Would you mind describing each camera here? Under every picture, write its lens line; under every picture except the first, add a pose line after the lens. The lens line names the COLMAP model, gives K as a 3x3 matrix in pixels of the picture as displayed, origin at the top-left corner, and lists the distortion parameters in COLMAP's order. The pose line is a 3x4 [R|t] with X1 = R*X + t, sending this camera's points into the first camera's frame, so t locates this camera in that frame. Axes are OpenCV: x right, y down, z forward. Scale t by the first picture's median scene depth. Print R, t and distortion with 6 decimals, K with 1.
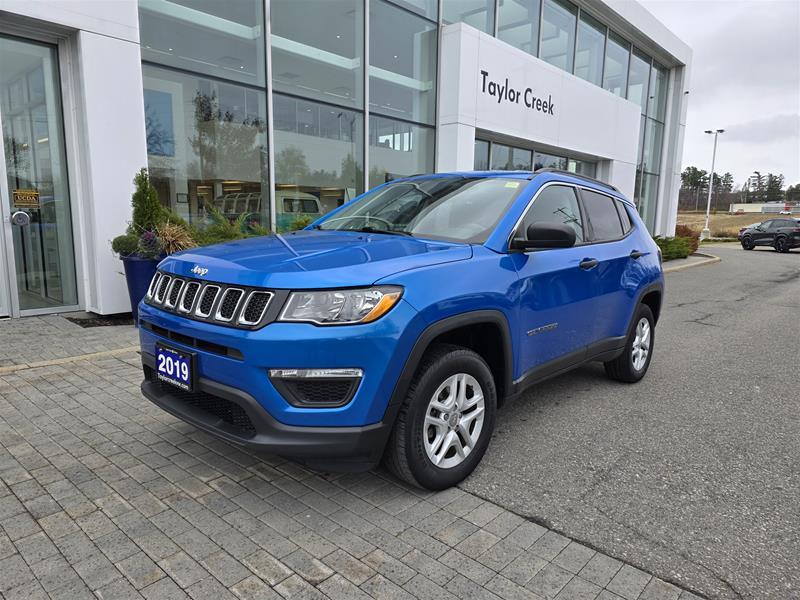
lens RADIAL K [[533.7, 0, 388.0], [0, 533.7, 303.1], [0, 0, 1]] dist [0.026968, -0.002309]
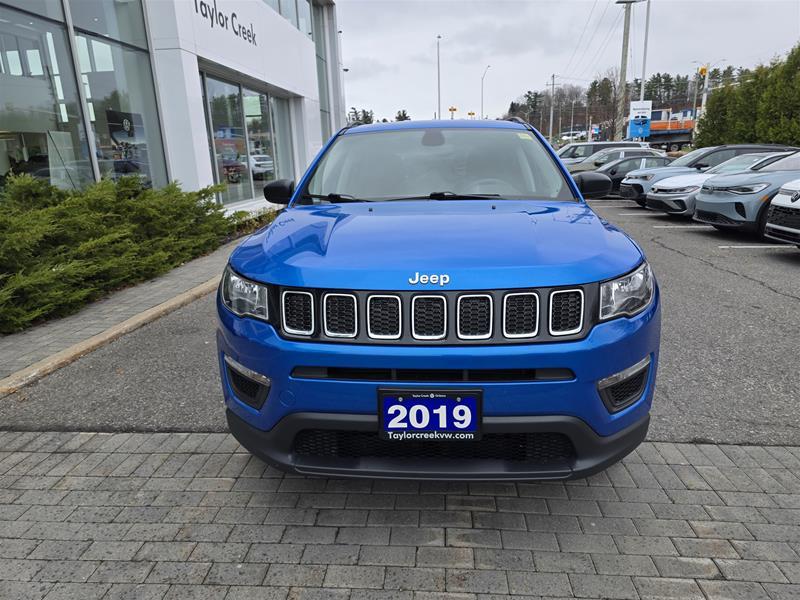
lens RADIAL K [[545.1, 0, 400.0], [0, 545.1, 300.0], [0, 0, 1]] dist [0.021299, -0.004740]
pose [[0.789835, -0.198449, 0.580326, -0.587905], [0.137875, 0.979438, 0.147280, -0.104584], [-0.597621, -0.036315, 0.800956, 0.316064]]
